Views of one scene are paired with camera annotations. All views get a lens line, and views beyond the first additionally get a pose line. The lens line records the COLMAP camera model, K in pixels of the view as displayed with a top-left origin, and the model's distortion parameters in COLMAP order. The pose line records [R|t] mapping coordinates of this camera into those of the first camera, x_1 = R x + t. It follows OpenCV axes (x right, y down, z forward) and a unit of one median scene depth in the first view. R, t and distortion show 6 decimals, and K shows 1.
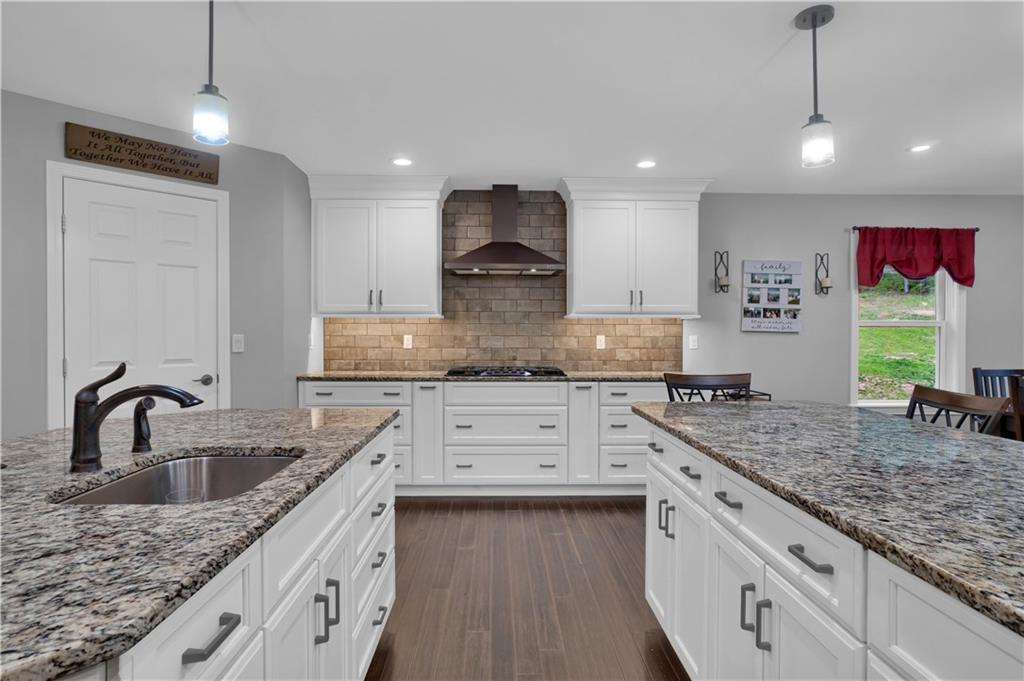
lens RADIAL K [[543.2, 0, 512.2], [0, 543.2, 336.1], [0, 0, 1]] dist [-0.007291, 0.000550]
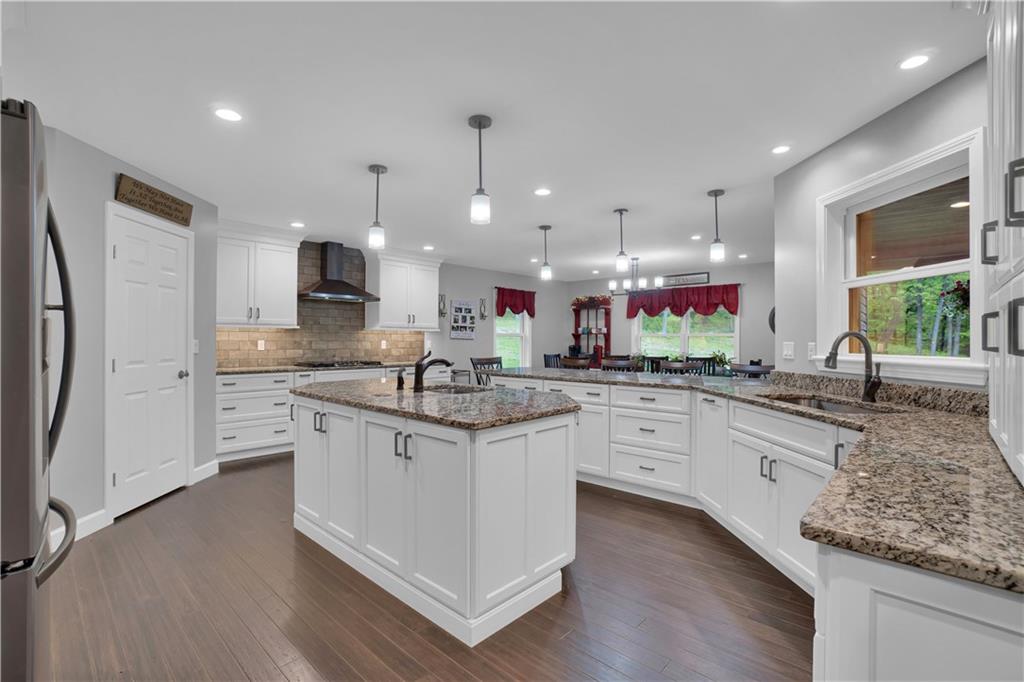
lens RADIAL K [[459.0, 0, 509.3], [0, 459.0, 338.3], [0, 0, 1]] dist [-0.004297, -0.000255]
pose [[0.703676, 0.002444, 0.710517, -0.569362], [0.002673, 0.999978, -0.006086, 0.001394], [-0.710516, 0.006182, 0.703654, -0.246738]]
